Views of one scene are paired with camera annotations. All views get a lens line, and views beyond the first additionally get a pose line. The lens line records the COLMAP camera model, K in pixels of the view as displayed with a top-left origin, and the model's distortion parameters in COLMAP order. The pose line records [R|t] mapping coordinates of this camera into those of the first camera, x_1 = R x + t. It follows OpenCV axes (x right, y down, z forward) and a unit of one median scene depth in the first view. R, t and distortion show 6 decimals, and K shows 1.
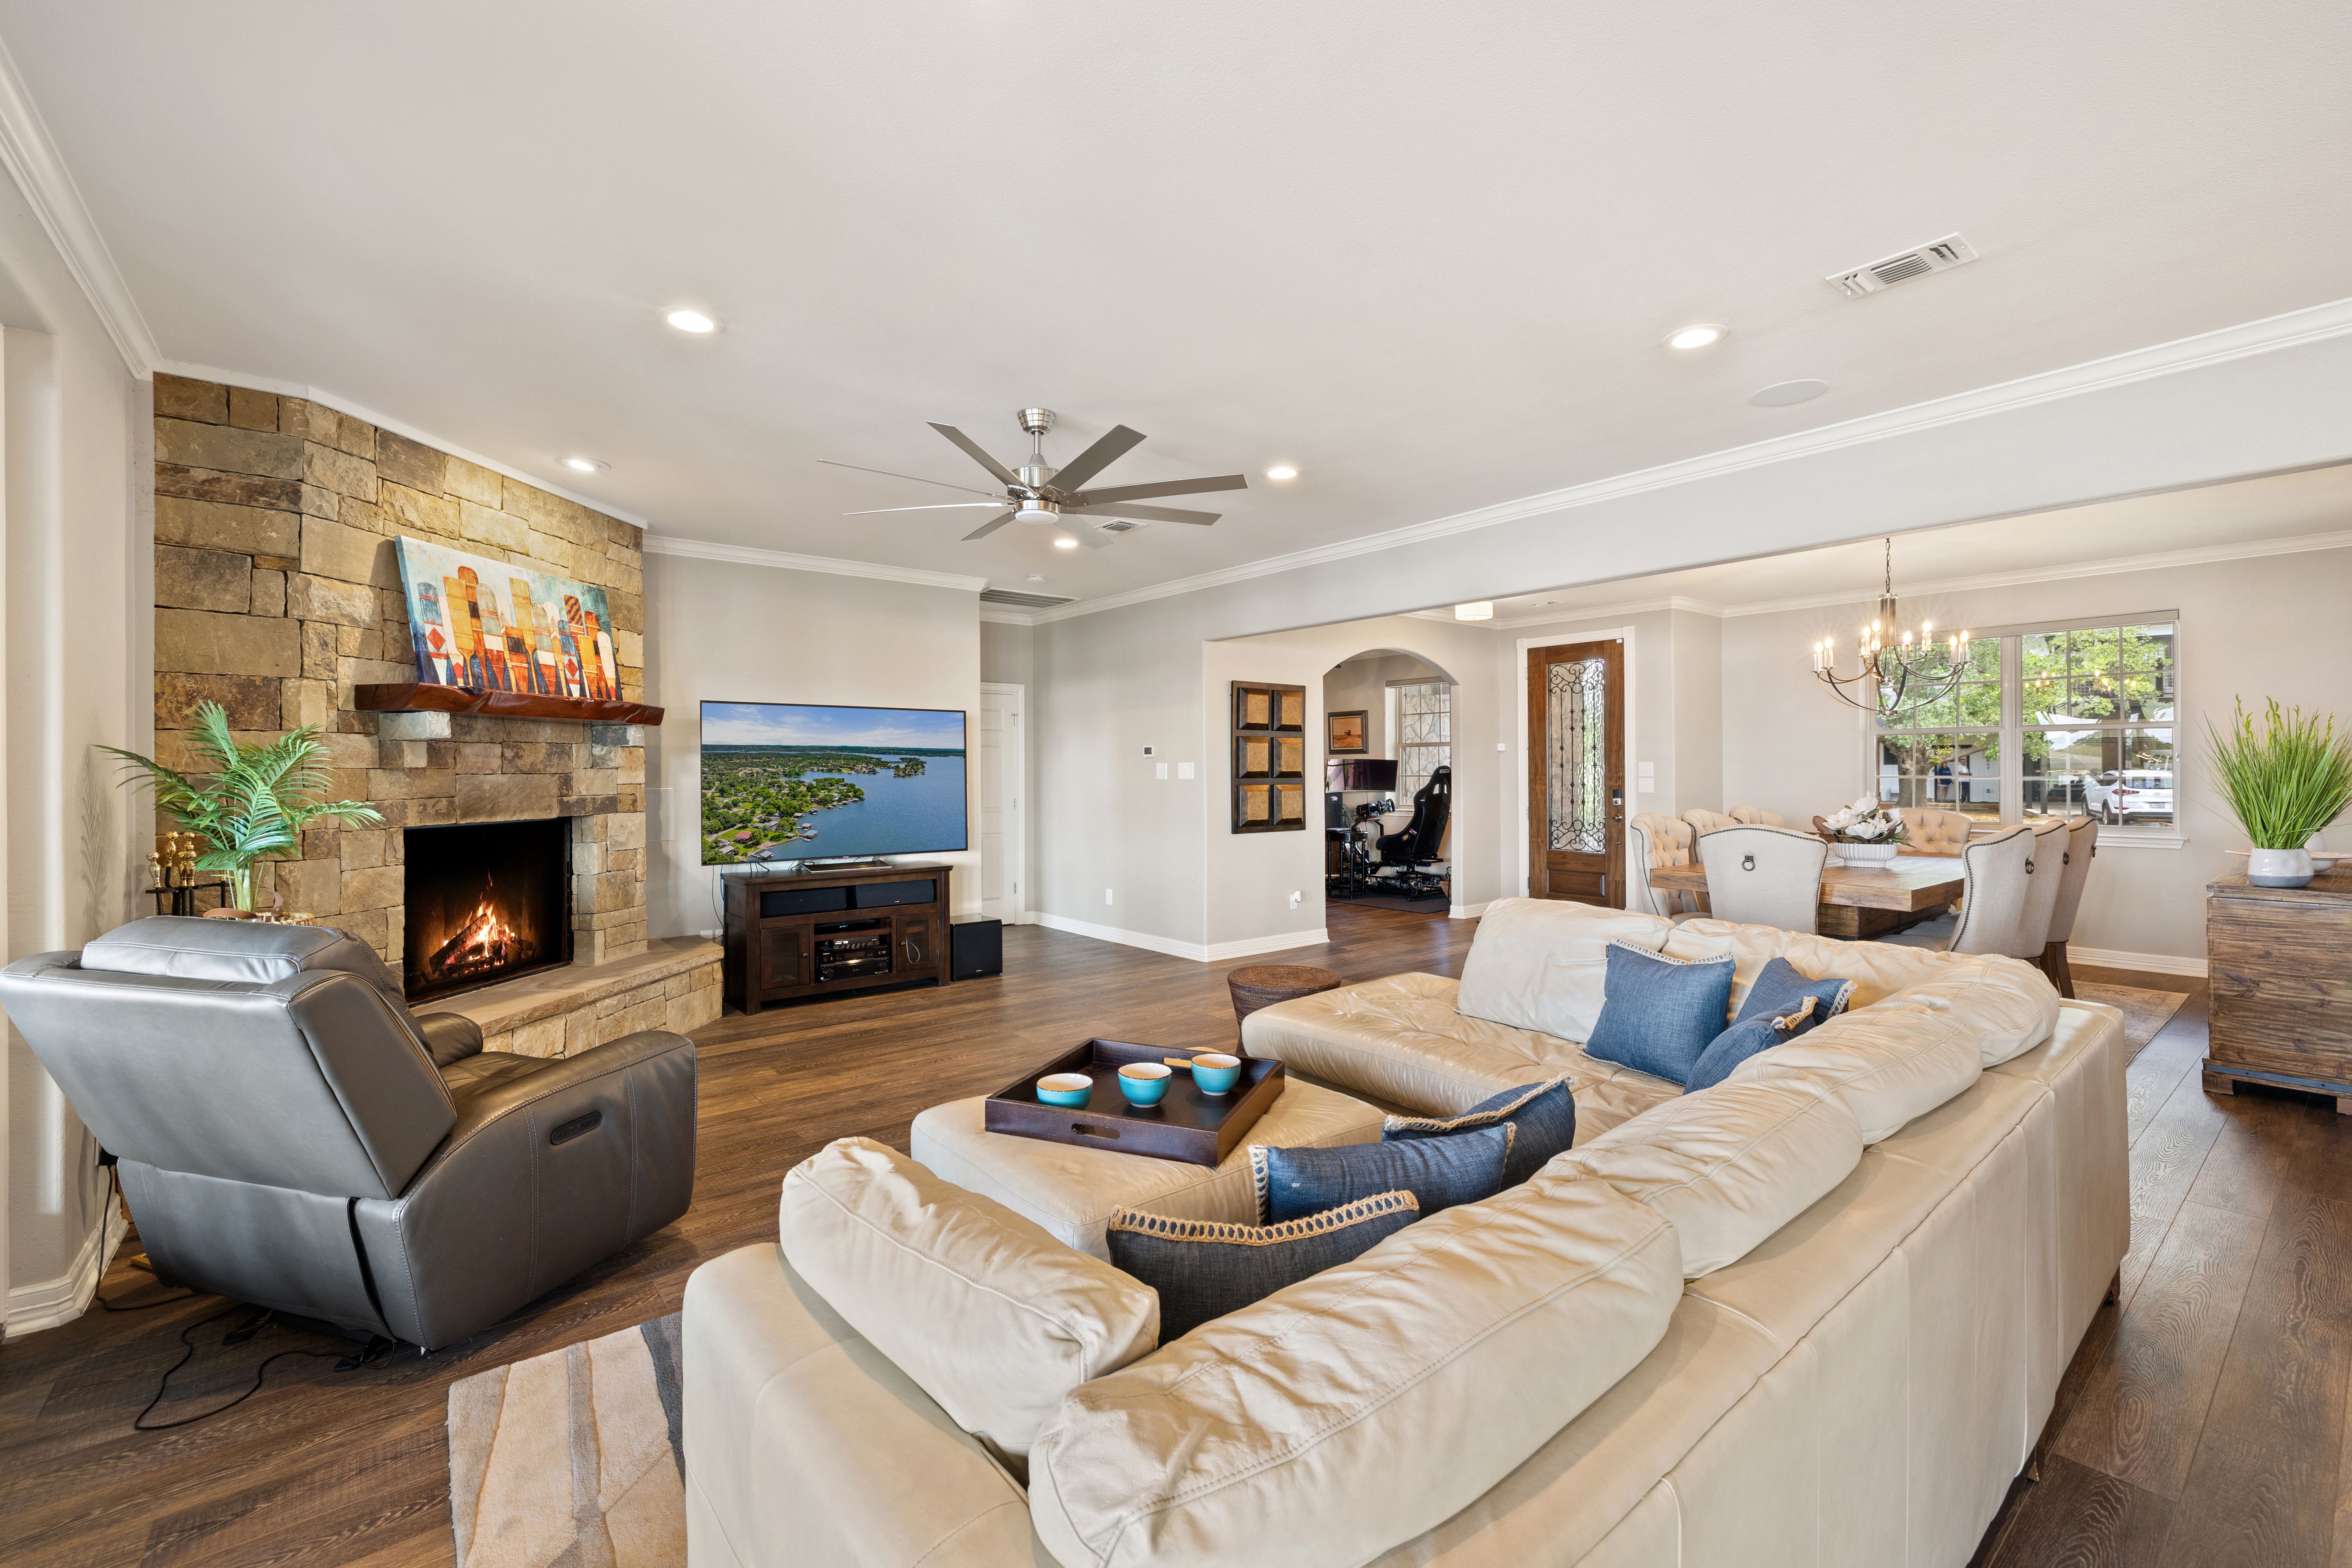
lens RADIAL K [[995.5, 0, 1176.3], [0, 995.5, 766.7], [0, 0, 1]] dist [0.002177, 0.000116]
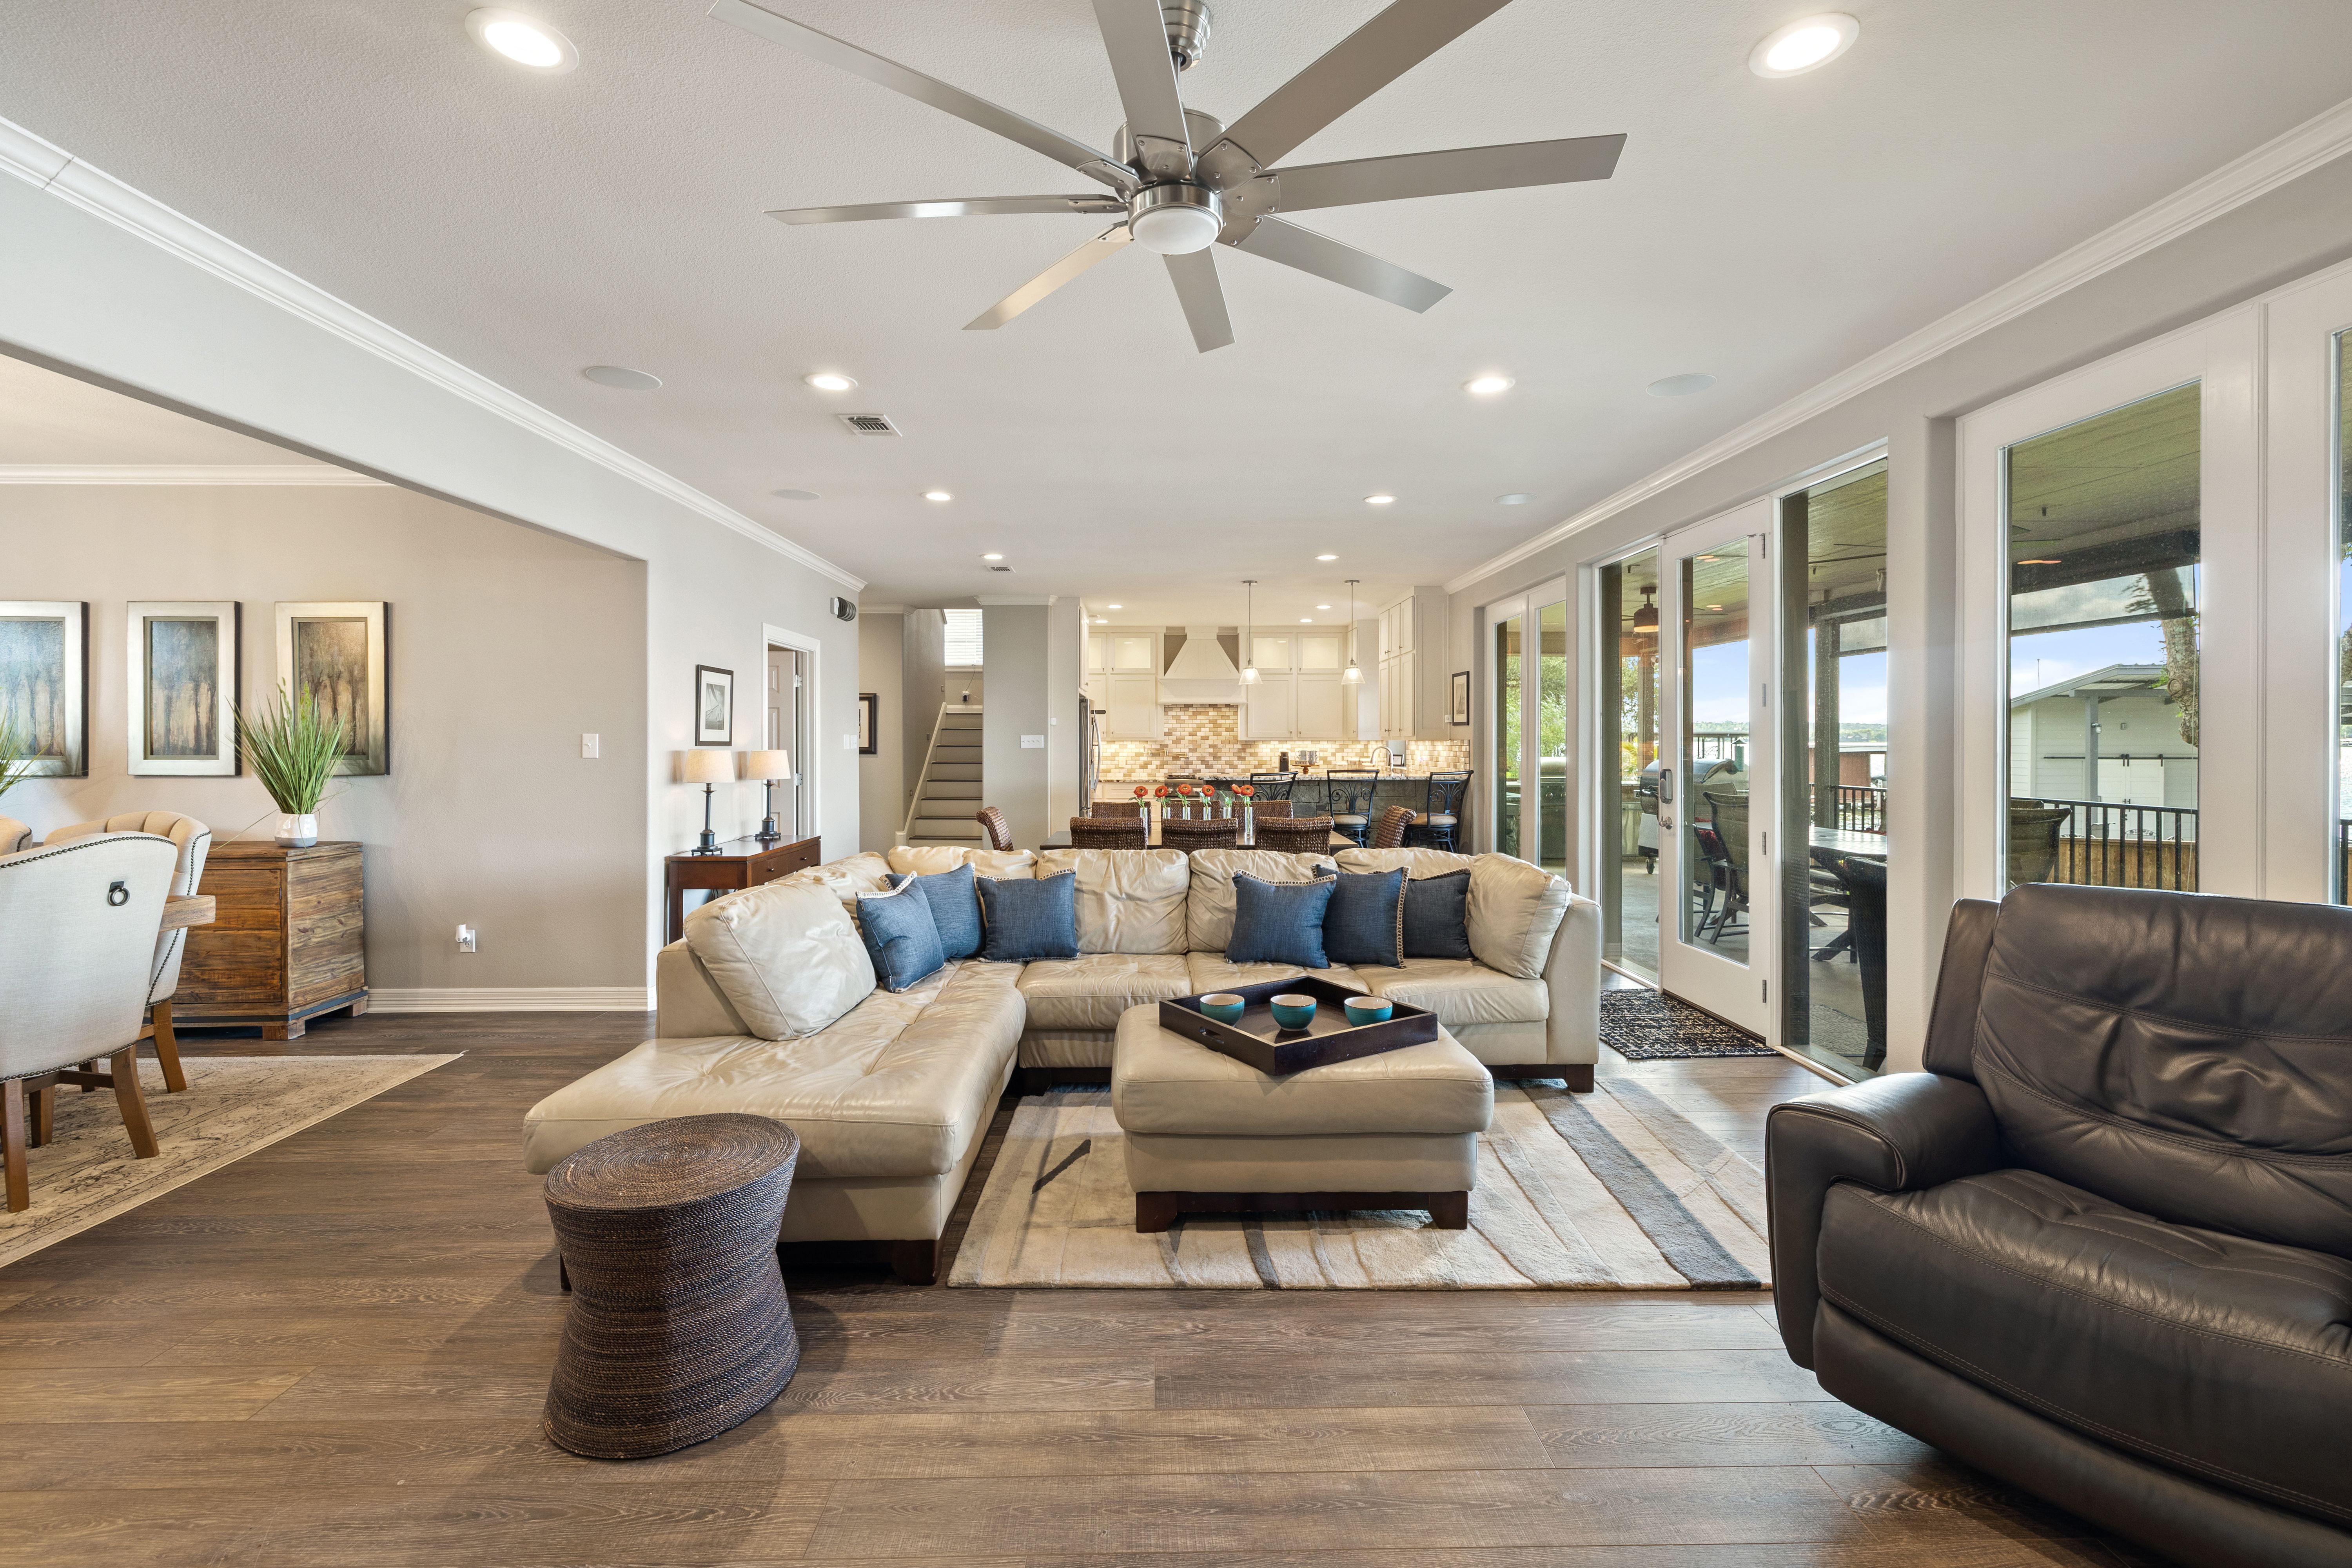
lens RADIAL K [[995.4, 0, 1176.7], [0, 995.4, 748.4], [0, 0, 1]] dist [0.000226, 0.000178]
pose [[-0.788917, -0.000010, 0.614500, -0.373082], [0.002739, 0.999990, 0.003533, 0.004788], [-0.614494, 0.004470, -0.788909, 1.170344]]
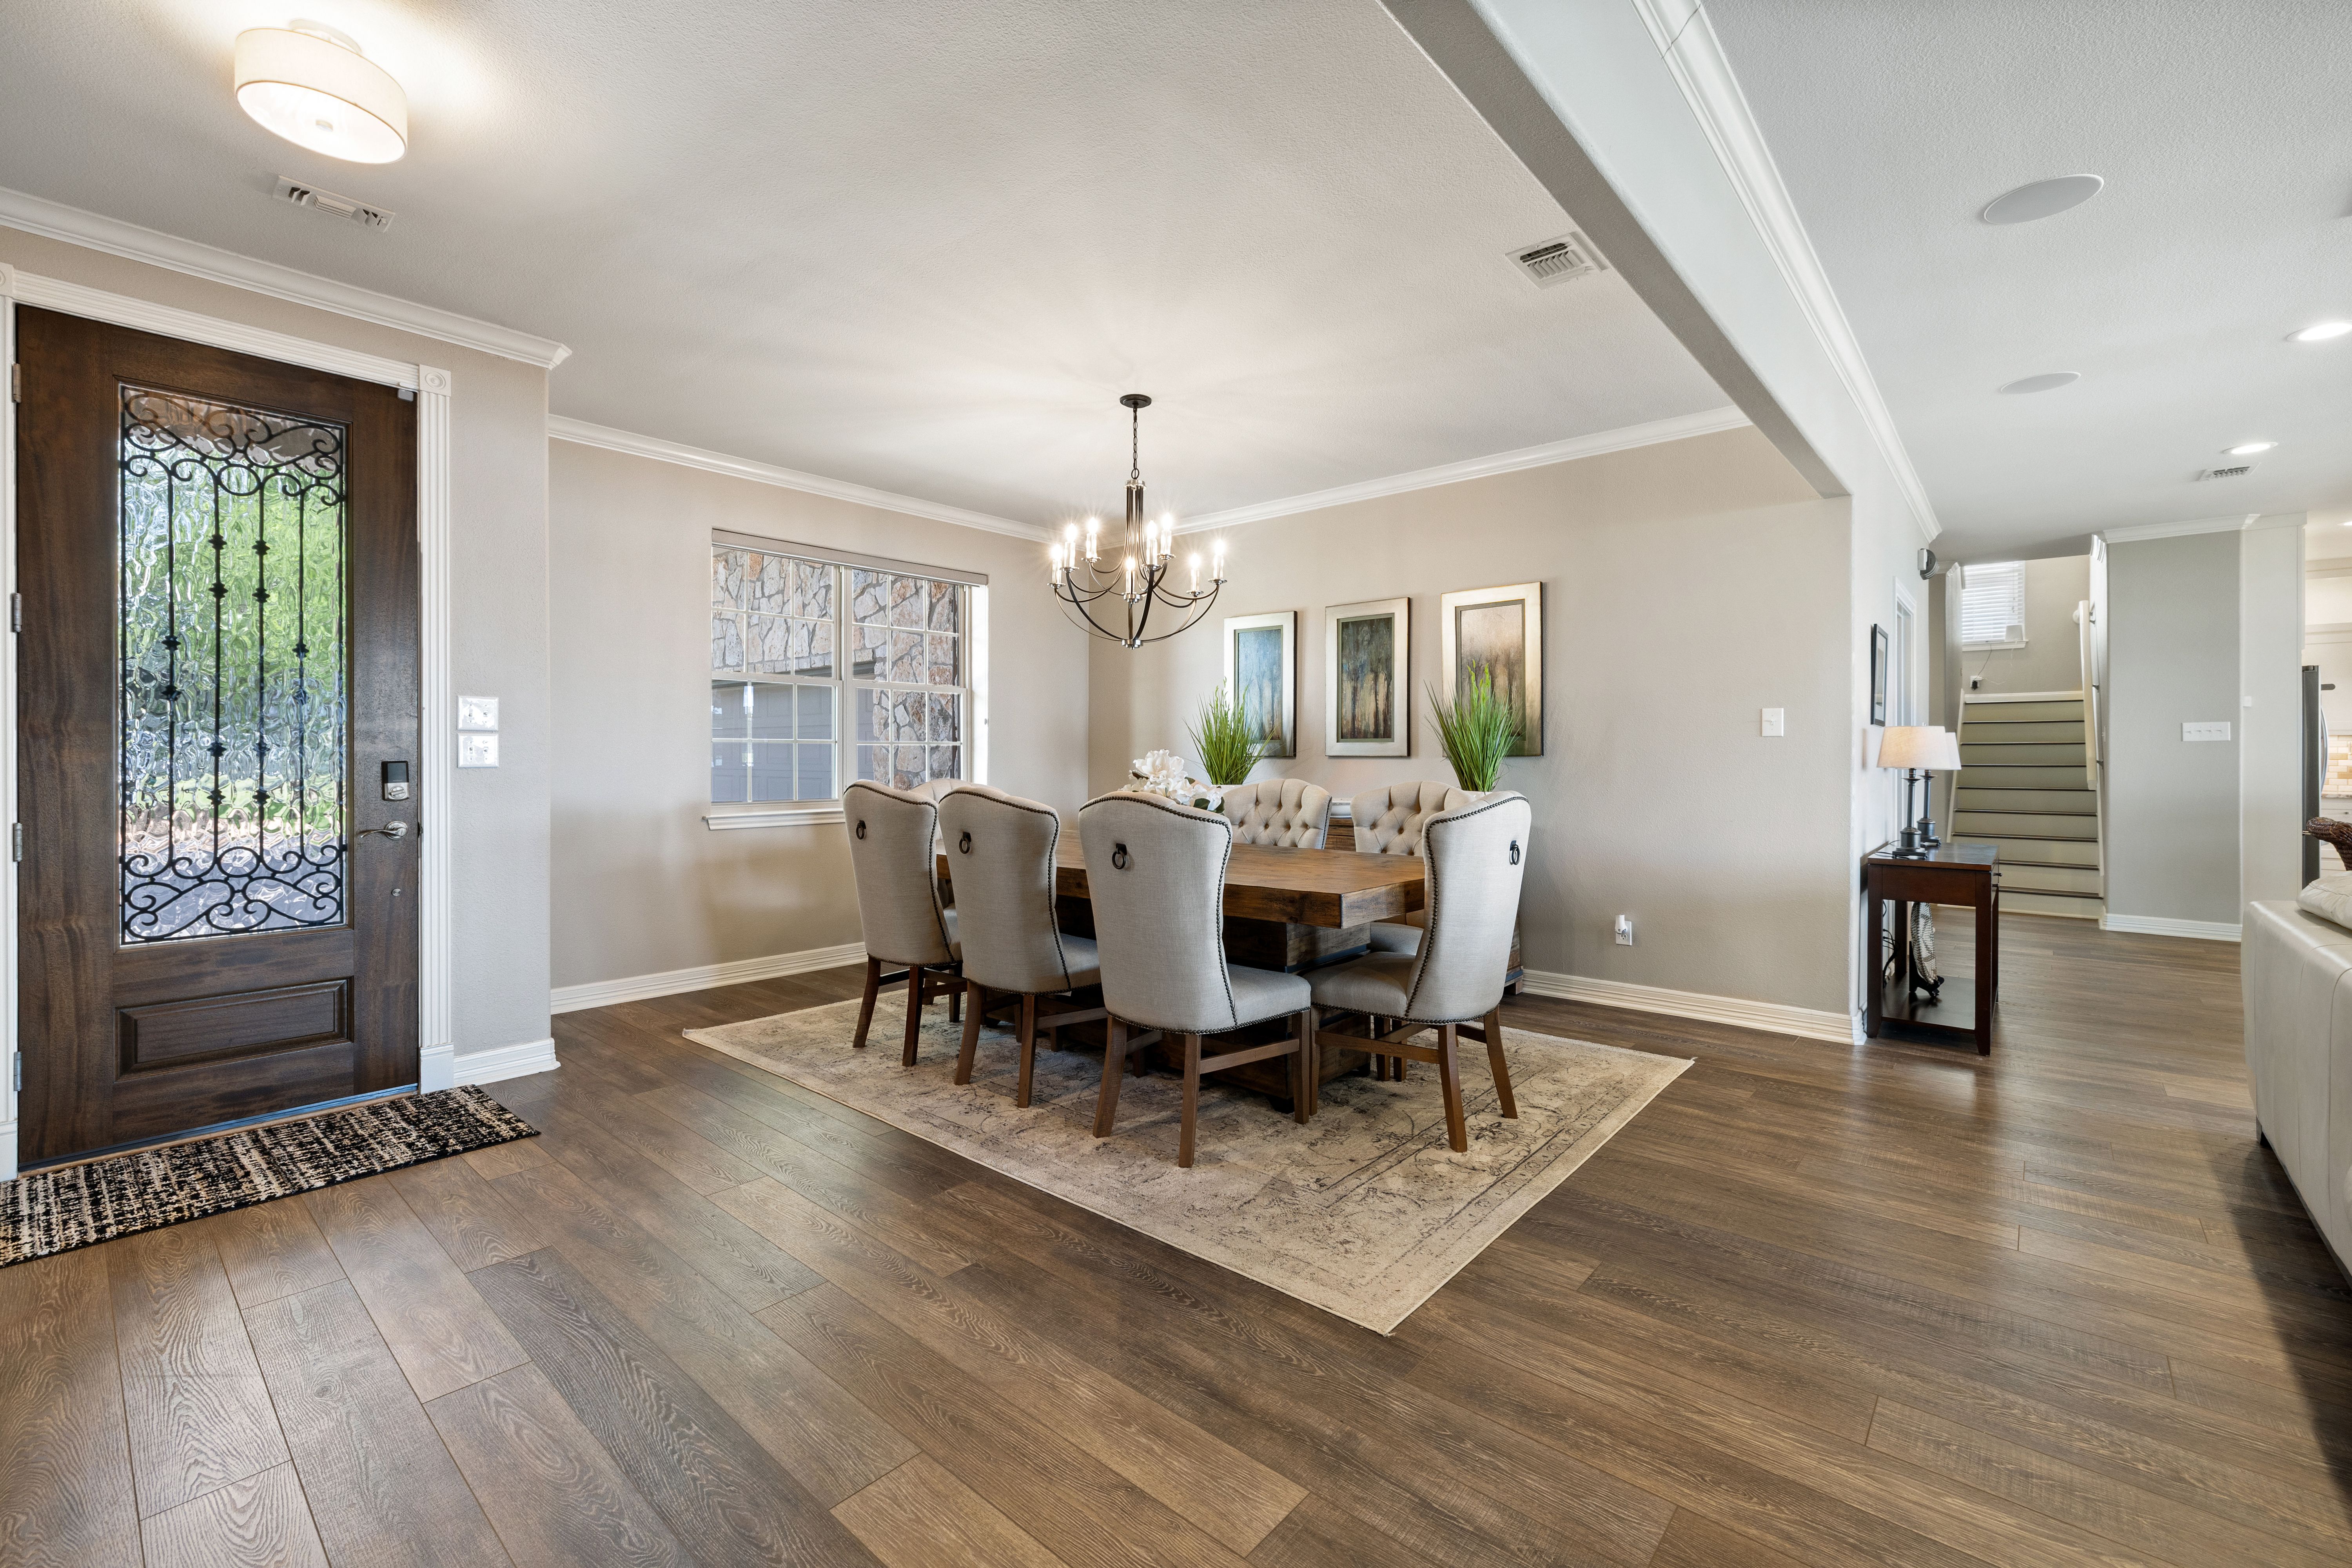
lens RADIAL K [[993.0, 0, 1171.2], [0, 993.0, 758.7], [0, 0, 1]] dist [0.001910, -0.000228]
pose [[-0.168229, 0.002038, 0.985746, -0.014205], [-0.001604, 0.999996, -0.002342, 0.042090], [-0.985747, -0.001975, -0.168225, 1.425905]]
